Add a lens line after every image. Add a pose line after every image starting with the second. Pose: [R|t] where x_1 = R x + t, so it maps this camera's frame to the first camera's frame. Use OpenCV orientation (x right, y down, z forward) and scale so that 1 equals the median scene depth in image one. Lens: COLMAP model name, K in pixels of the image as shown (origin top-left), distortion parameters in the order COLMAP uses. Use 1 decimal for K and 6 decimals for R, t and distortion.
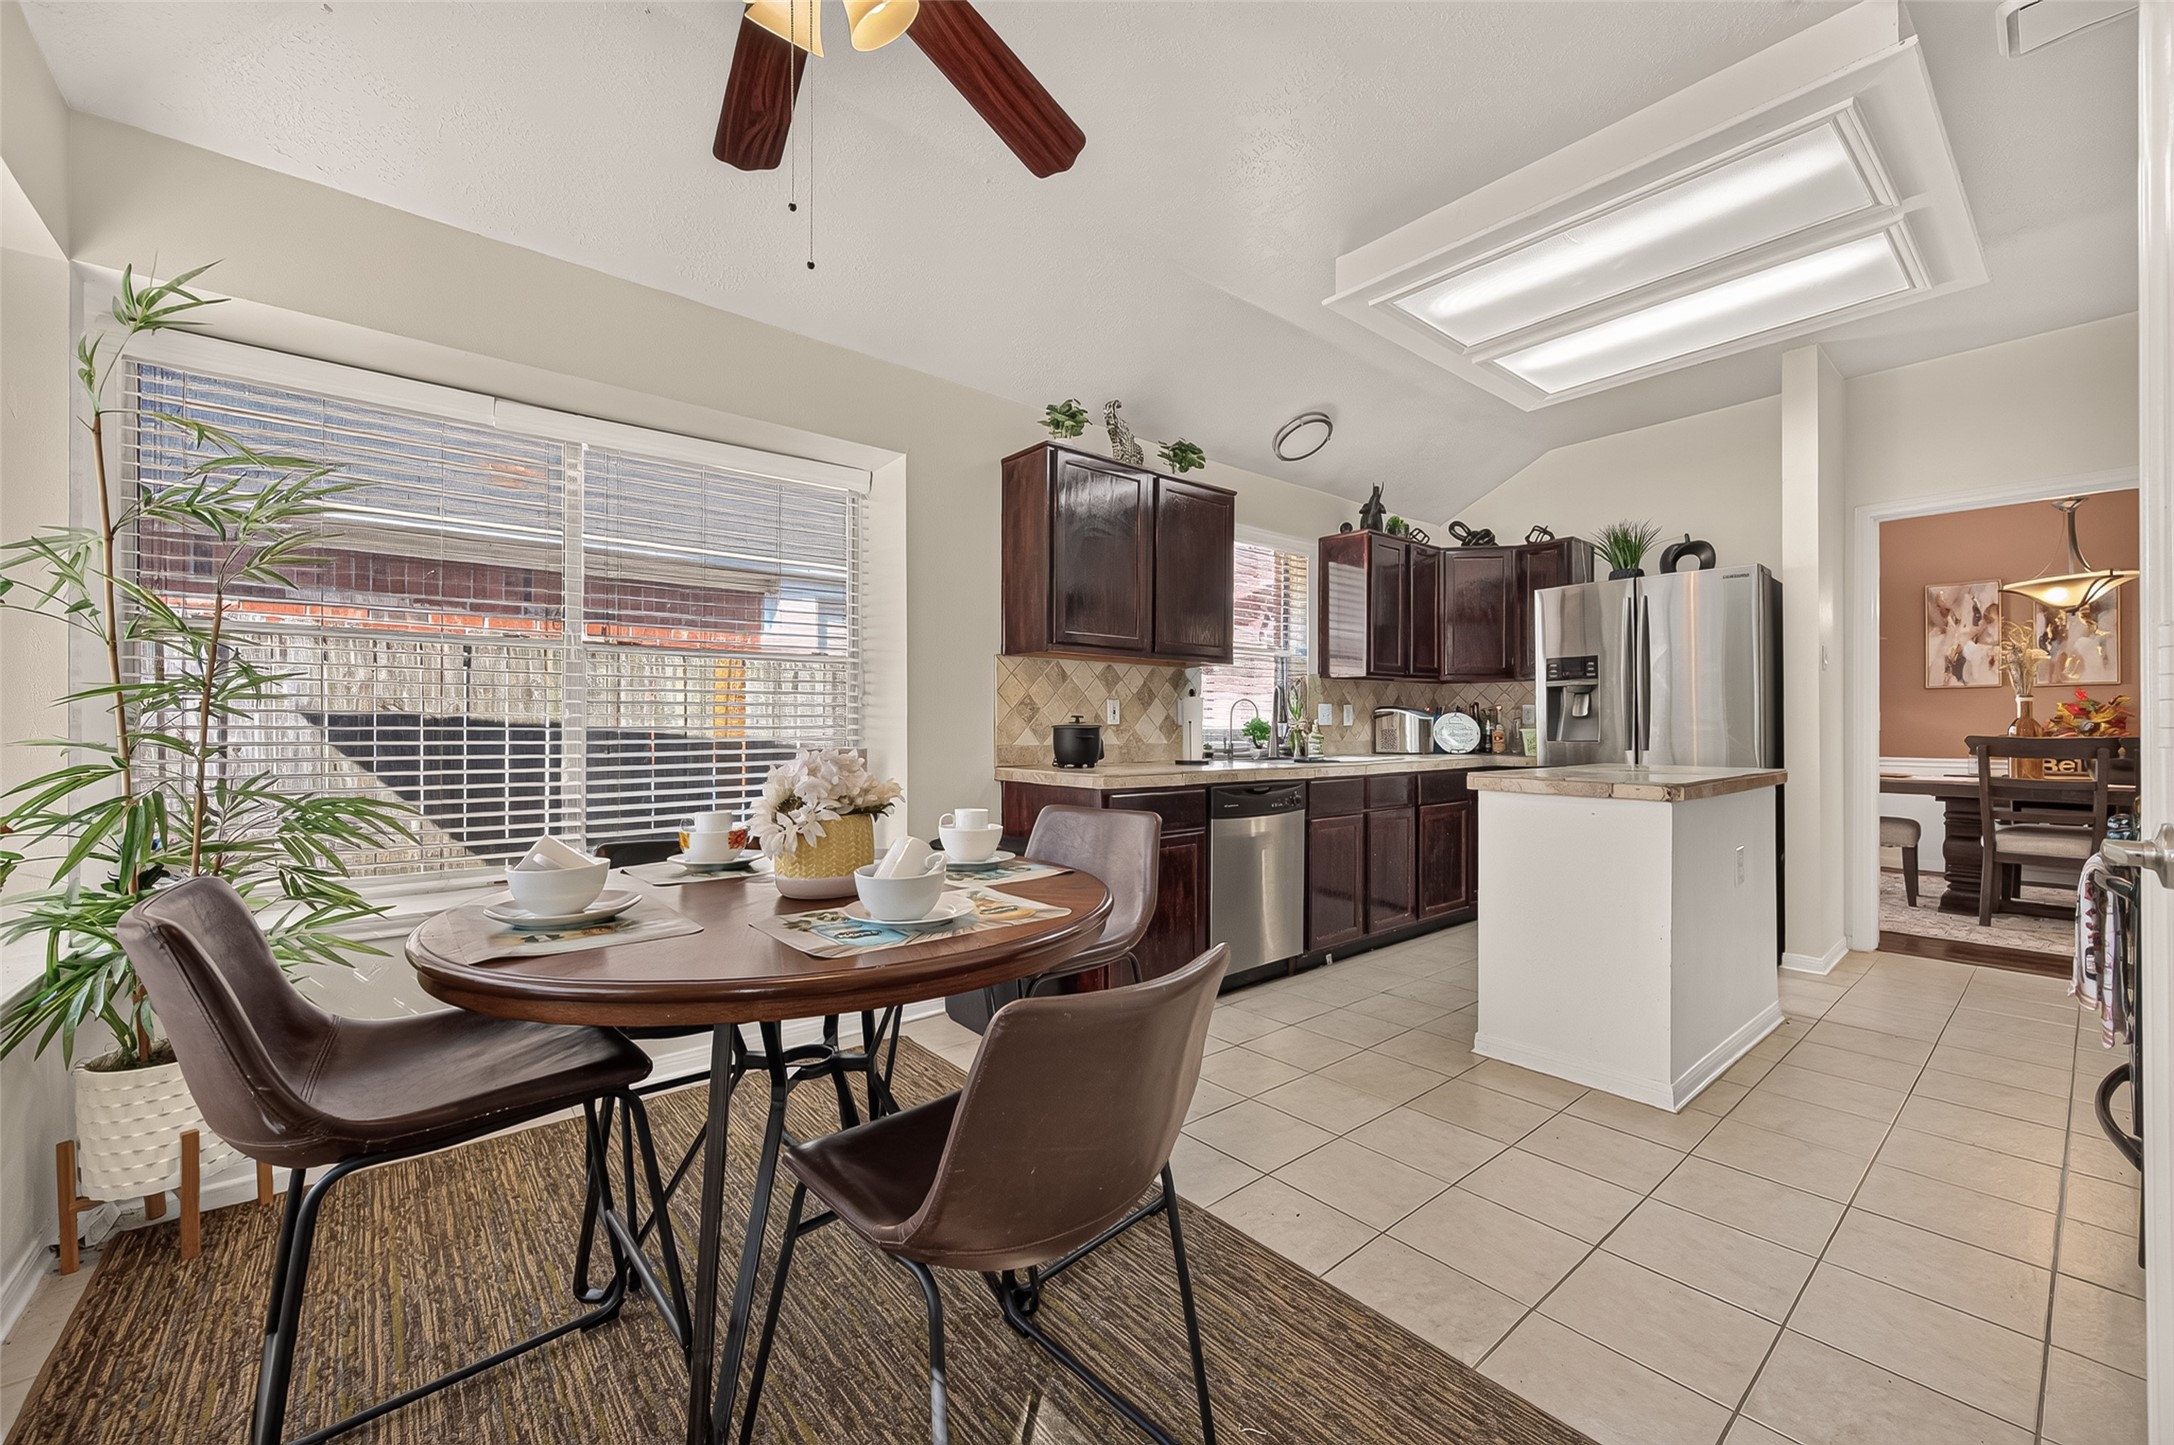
lens RADIAL K [[848.0, 0, 1087.4], [0, 848.0, 722.6], [0, 0, 1]] dist [0.001893, 0.000050]
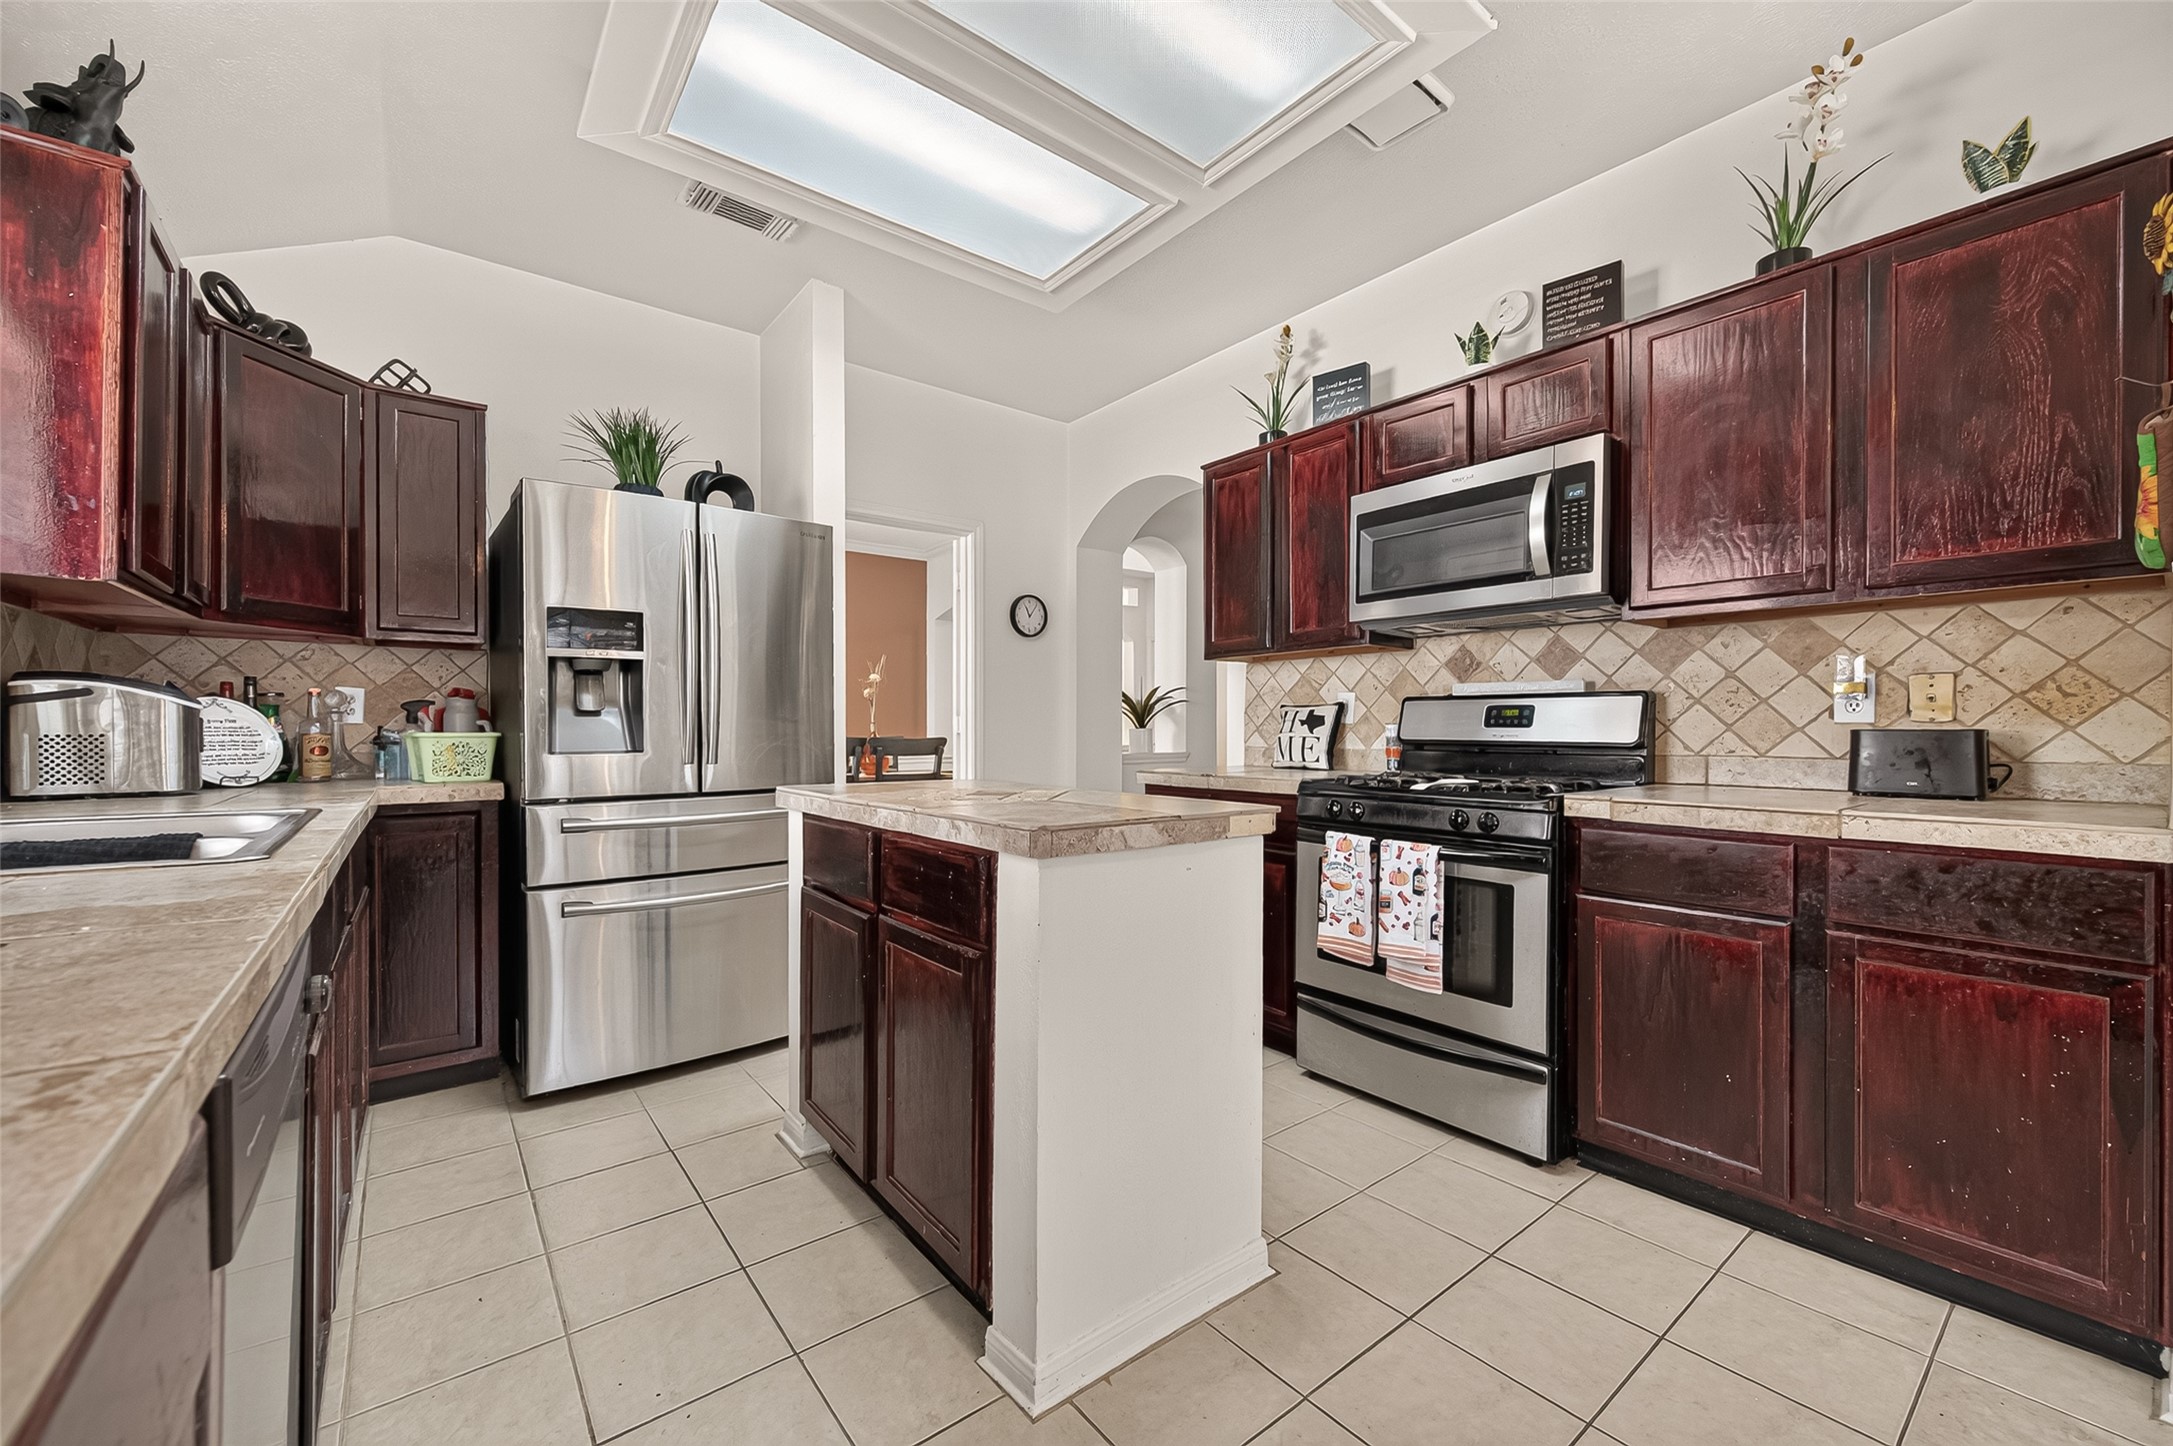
lens RADIAL K [[847.6, 0, 1088.2], [0, 847.6, 735.8], [0, 0, 1]] dist [0.001893, 0.000050]
pose [[0.025420, -0.000207, 0.999677, 0.001327], [-0.002739, 0.999996, 0.000277, 0.009987], [-0.999673, -0.002745, 0.025419, 0.658929]]
